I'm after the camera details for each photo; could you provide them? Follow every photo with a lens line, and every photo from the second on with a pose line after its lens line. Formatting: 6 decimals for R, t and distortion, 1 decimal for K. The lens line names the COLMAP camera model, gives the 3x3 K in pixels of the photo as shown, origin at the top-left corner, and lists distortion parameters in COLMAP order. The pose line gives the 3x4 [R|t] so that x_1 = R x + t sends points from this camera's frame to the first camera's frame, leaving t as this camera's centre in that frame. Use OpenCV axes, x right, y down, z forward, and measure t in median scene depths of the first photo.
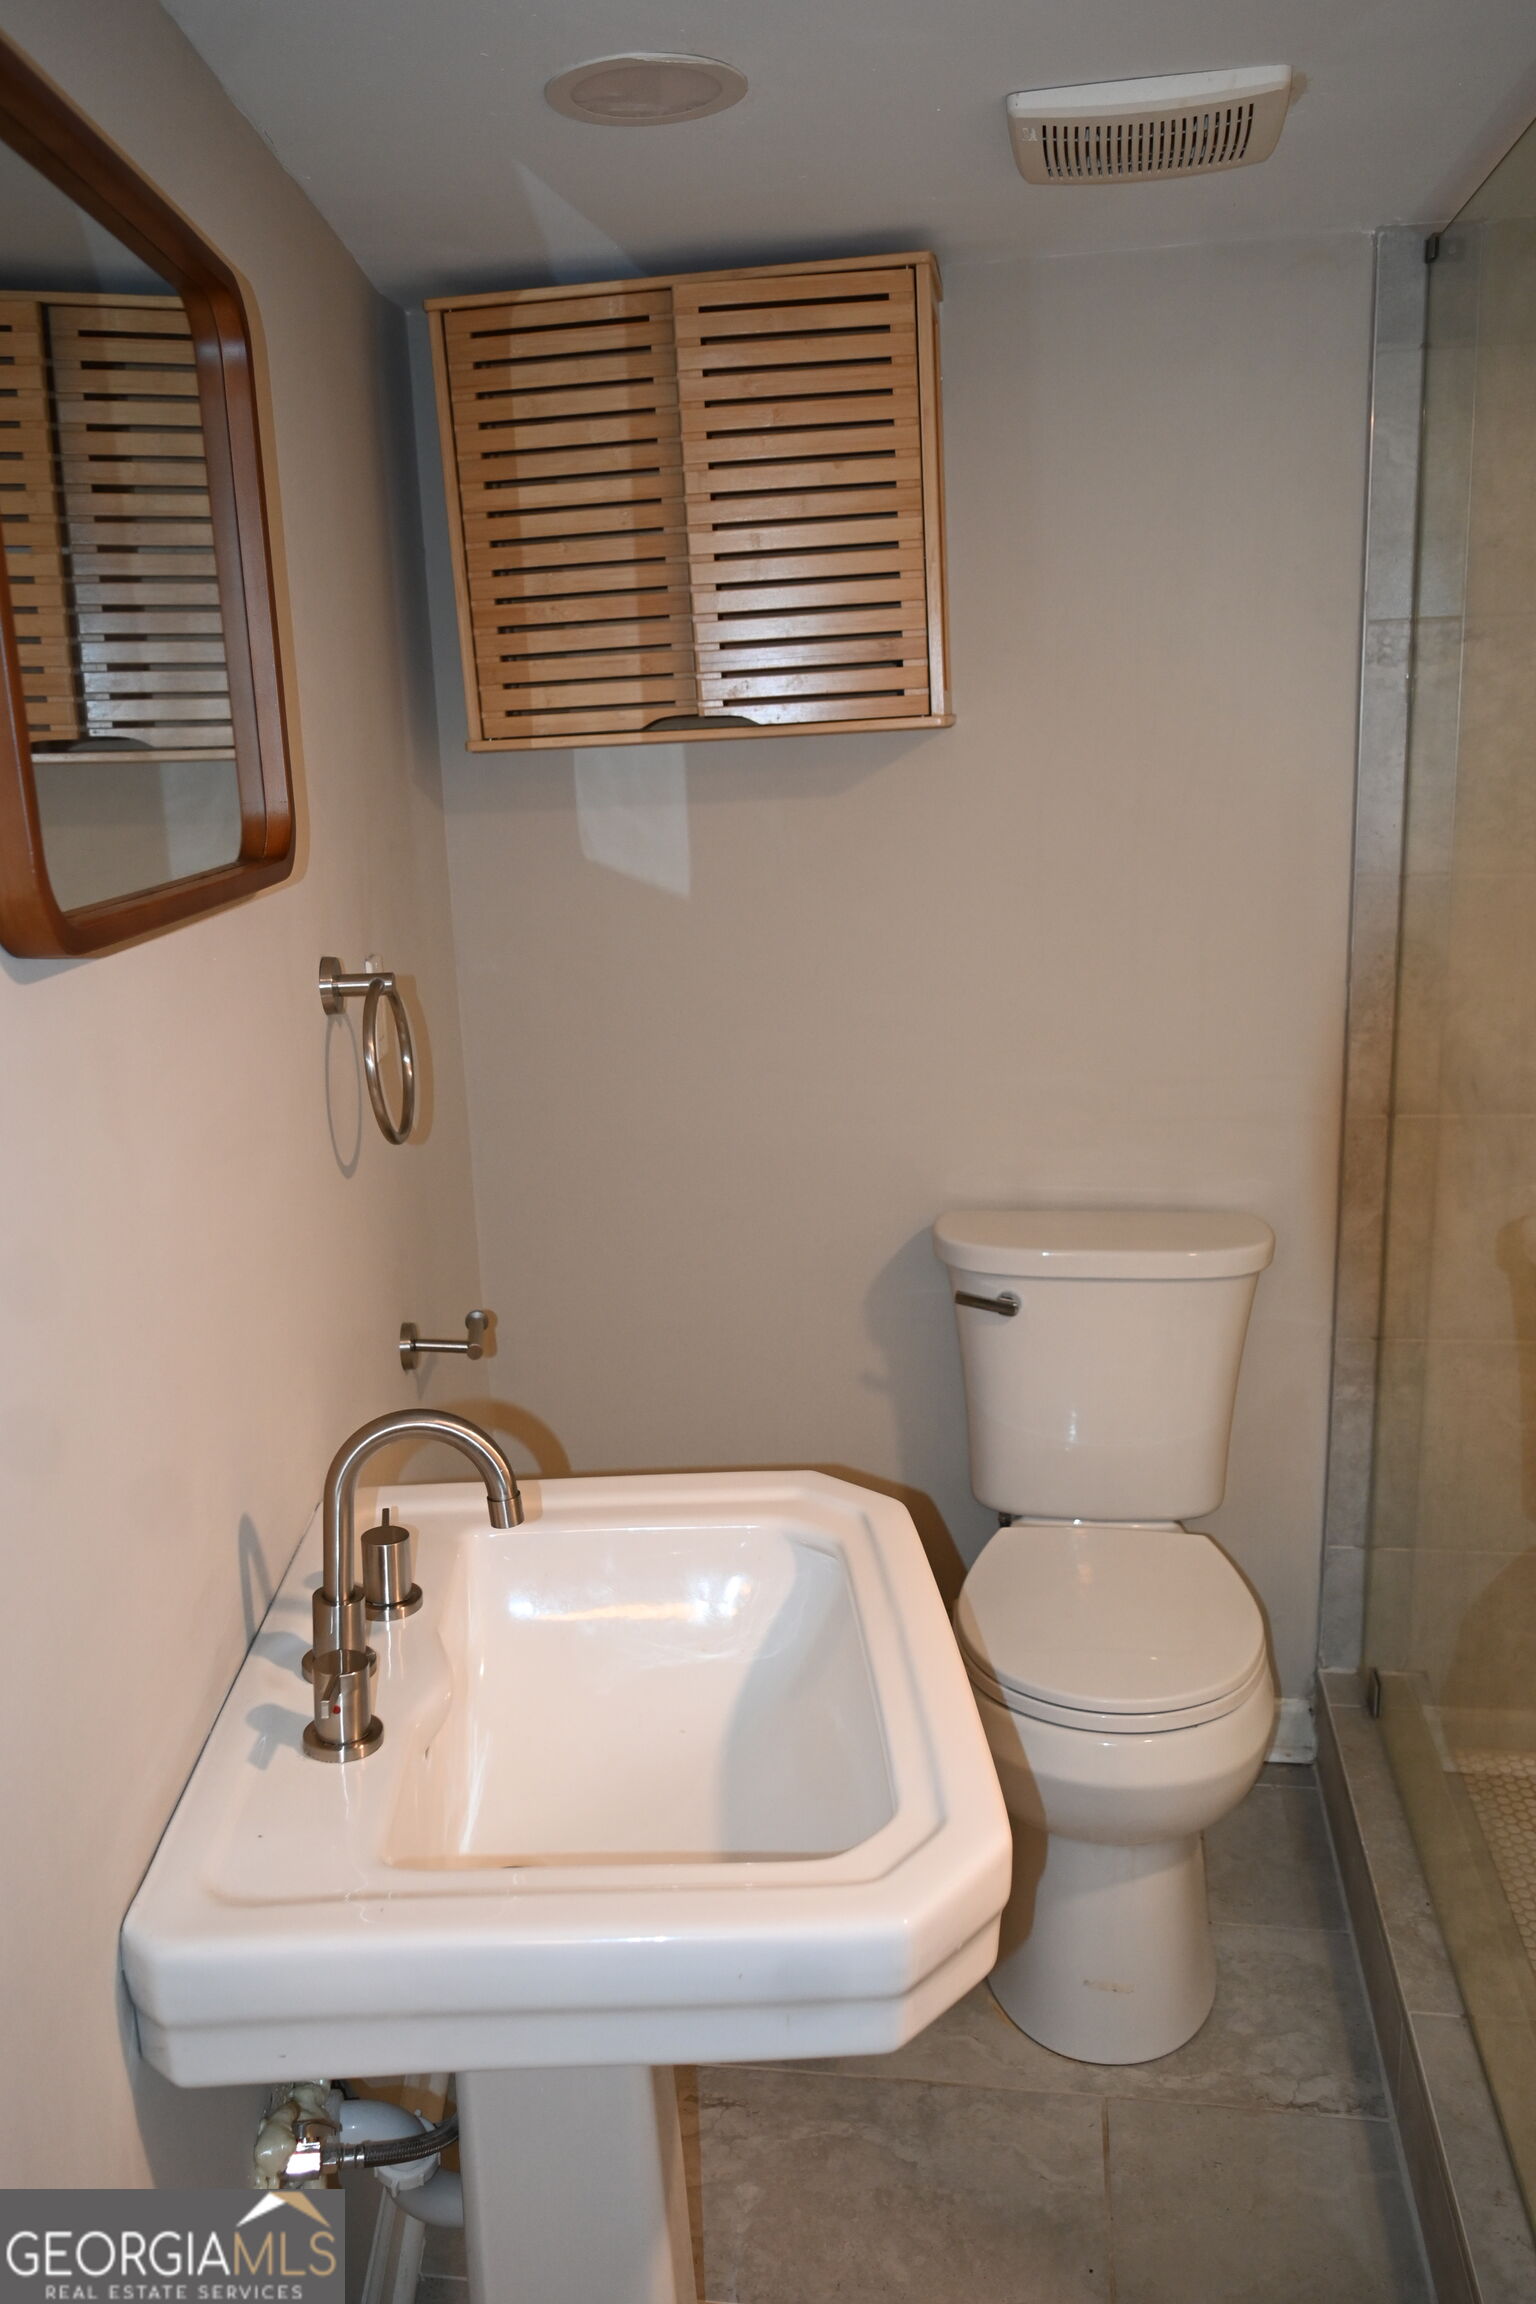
lens RADIAL K [[1787.4, 0, 767.8], [0, 1787.4, 1178.3], [0, 0, 1]] dist [-0.018225, 0.014399]
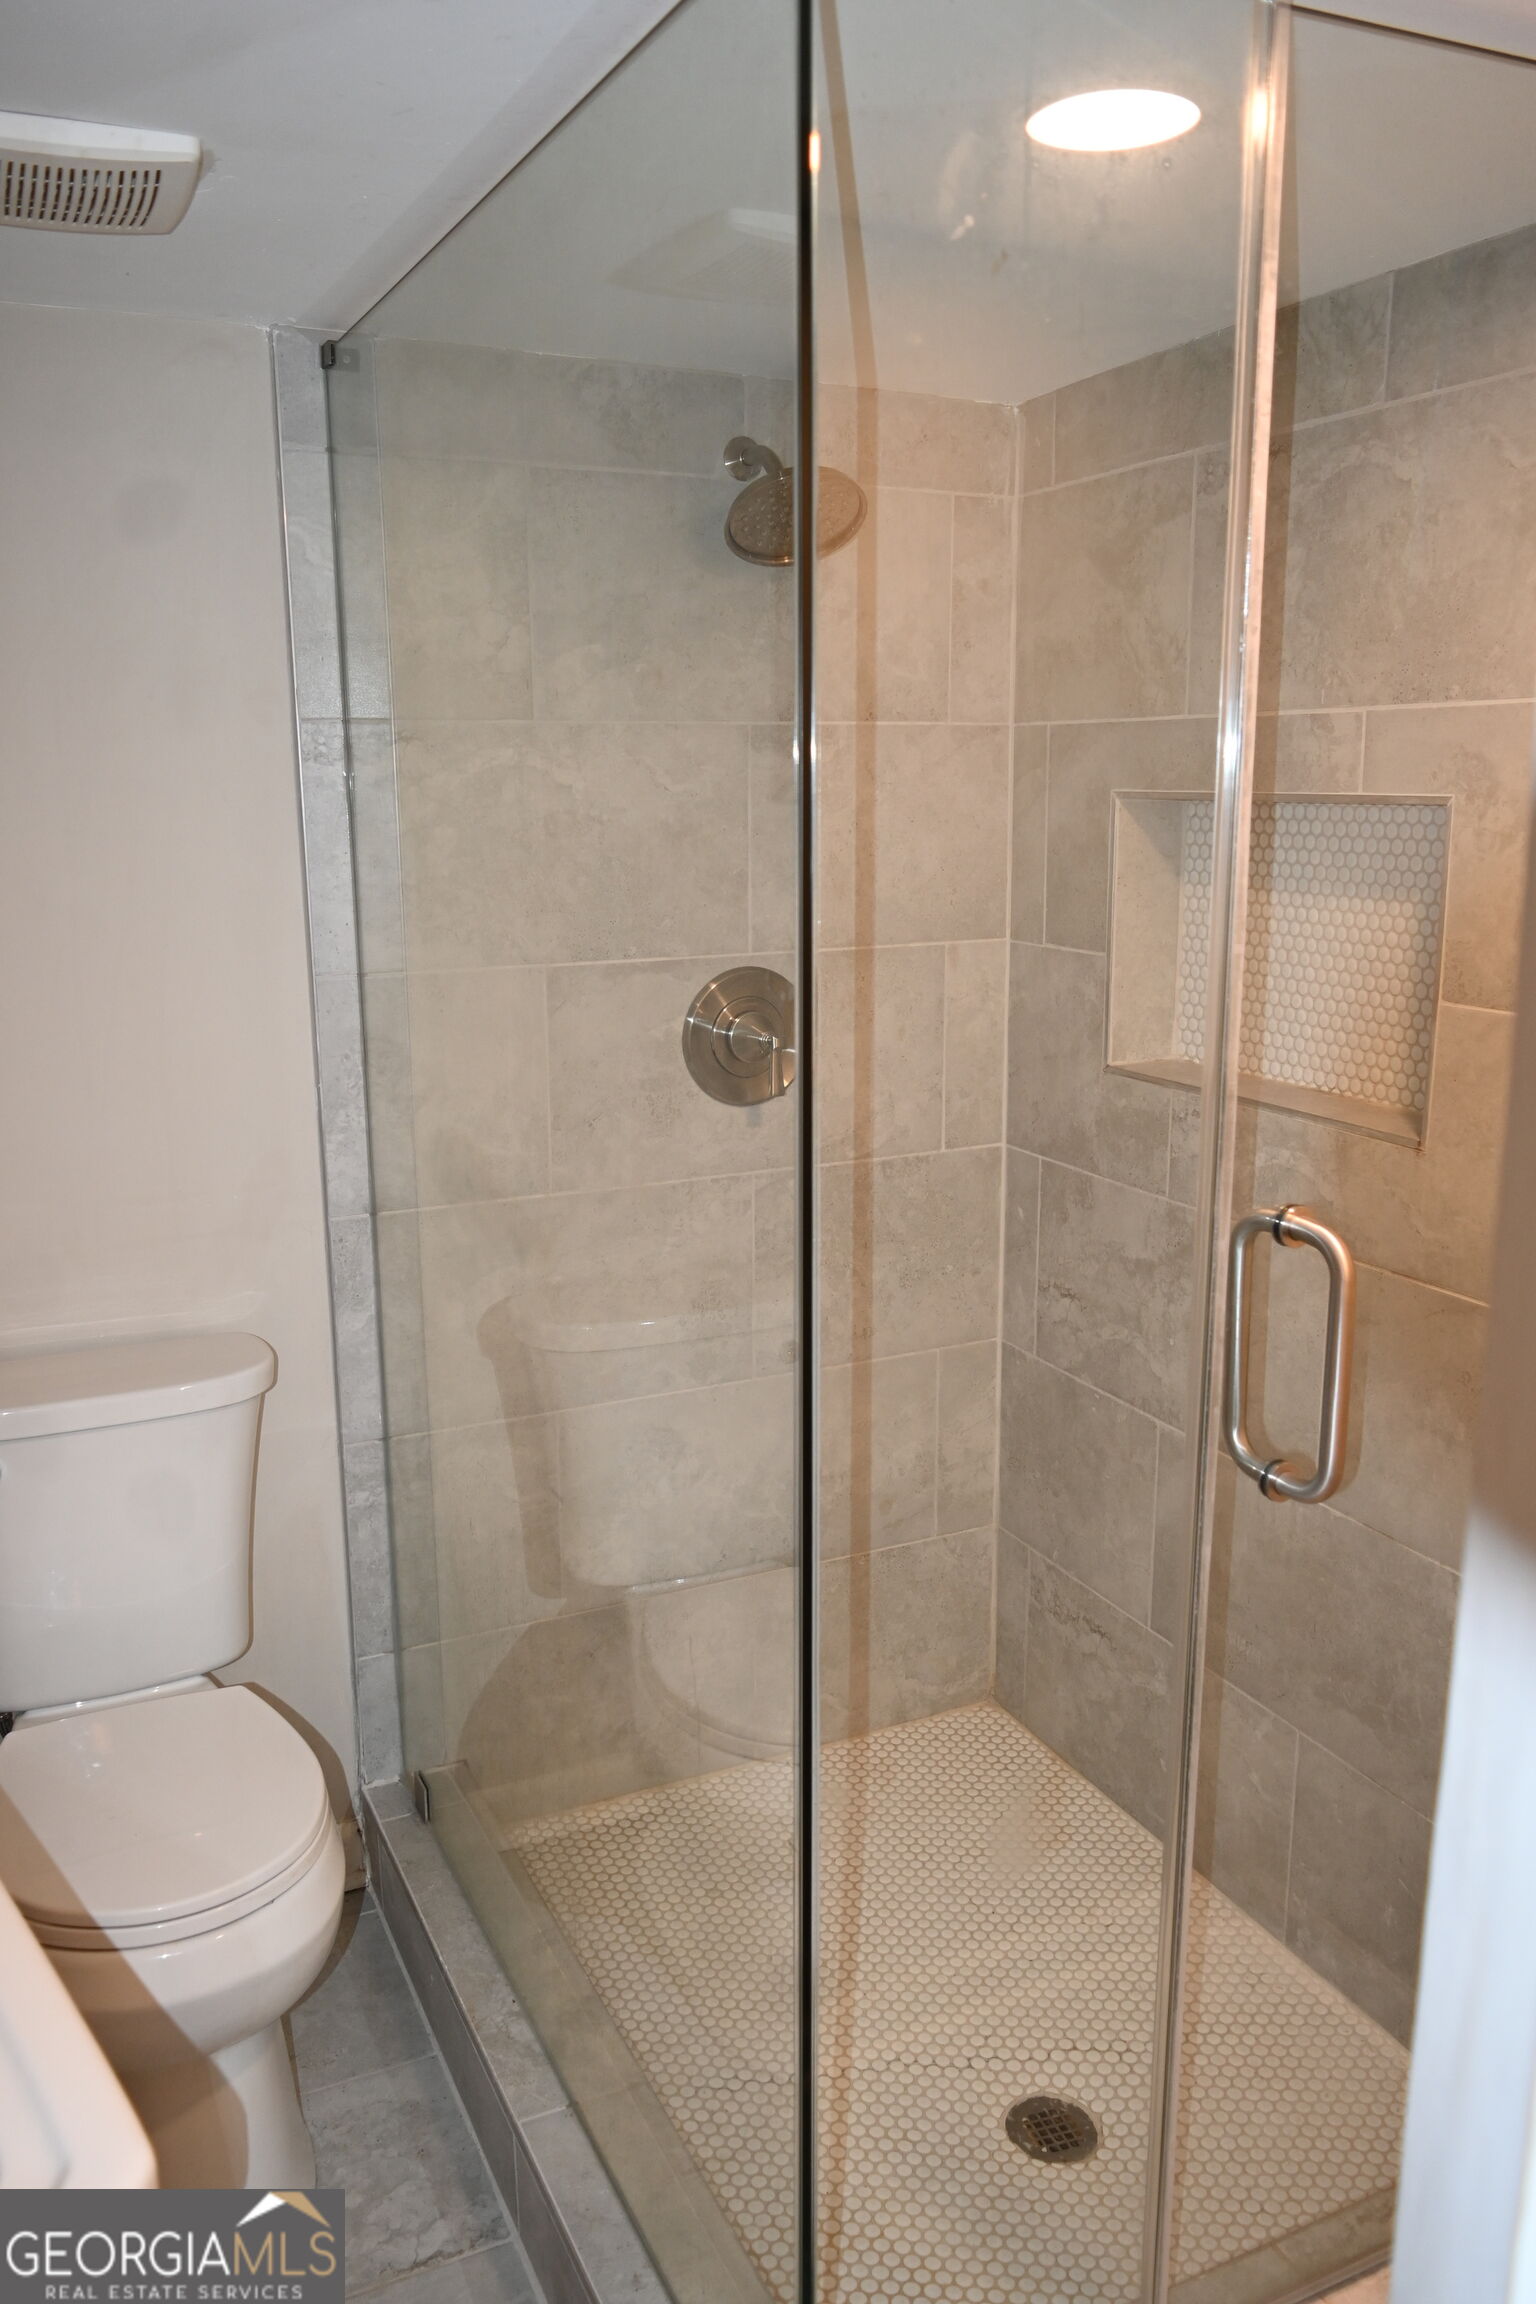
lens RADIAL K [[1787.4, 0, 768.8], [0, 1787.4, 1180.9], [0, 0, 1]] dist [-0.018225, 0.014399]
pose [[0.823294, -0.091024, 0.560269, -0.026727], [0.115322, 0.993295, -0.008085, -0.022349], [-0.555777, 0.071268, 0.828271, 0.060895]]
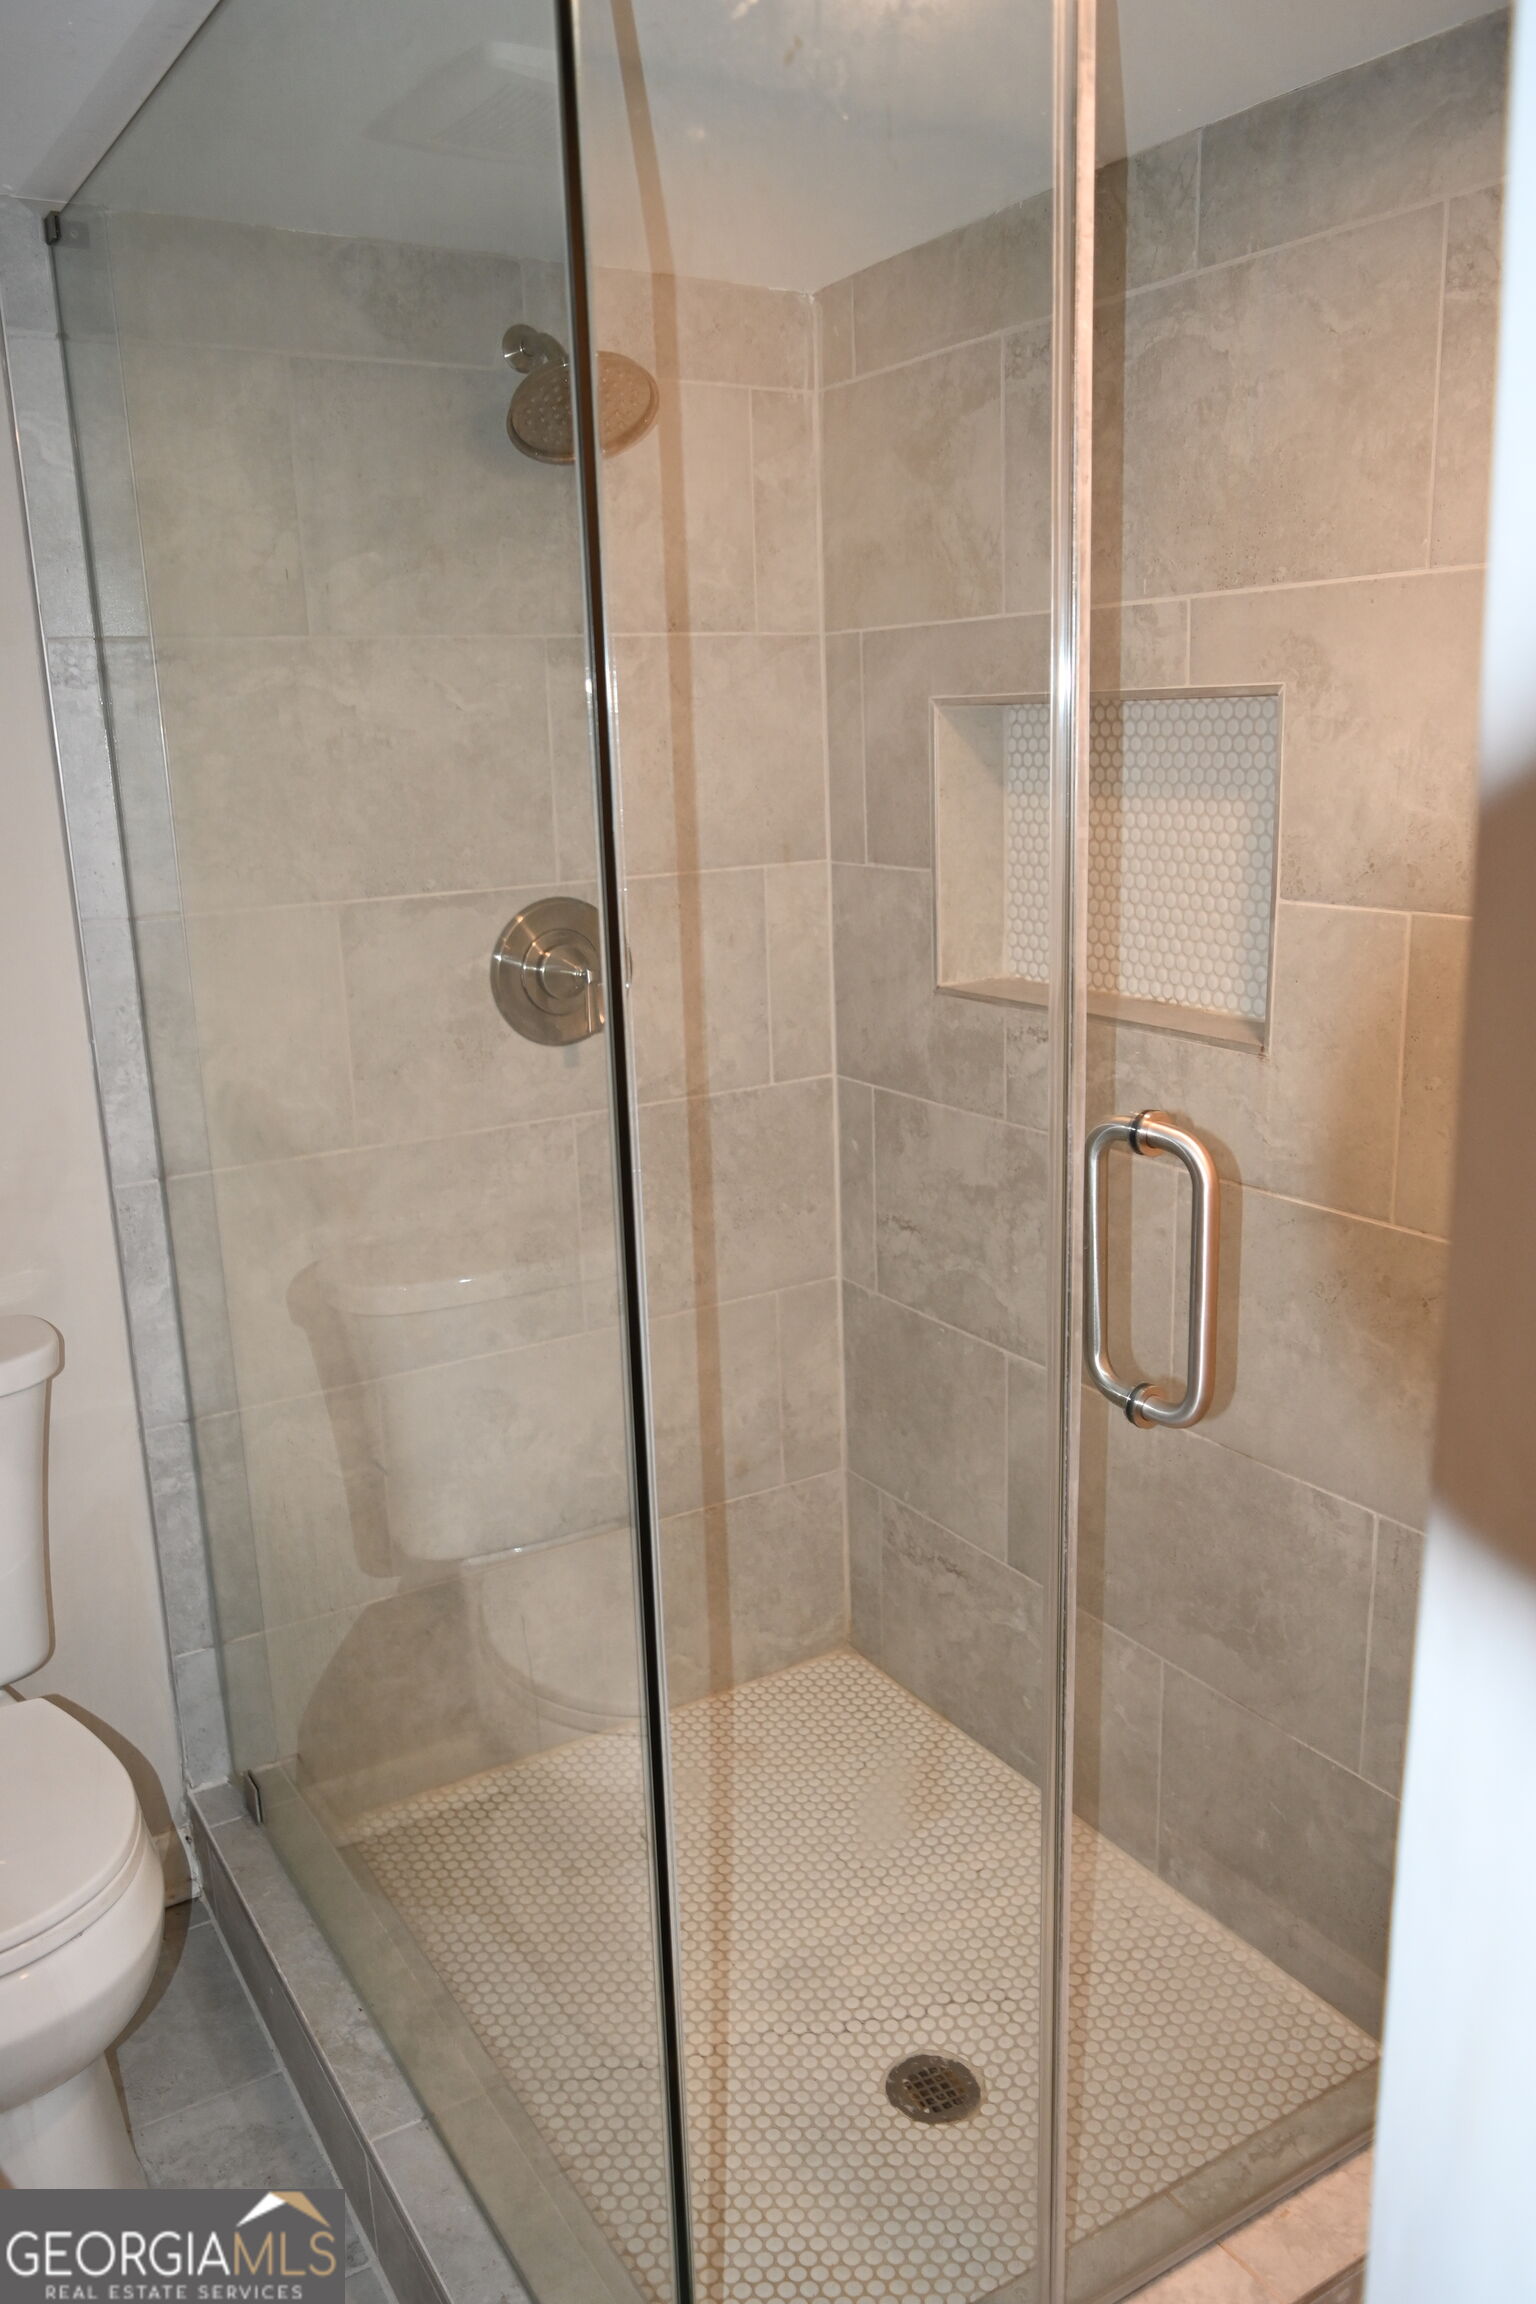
lens RADIAL K [[1787.4, 0, 767.5], [0, 1787.4, 1182.6], [0, 0, 1]] dist [-0.018225, 0.014399]
pose [[0.761588, -0.146935, 0.631185, 0.008238], [0.162985, 0.986080, 0.032894, -0.014129], [-0.627232, 0.077822, 0.774935, 0.106110]]
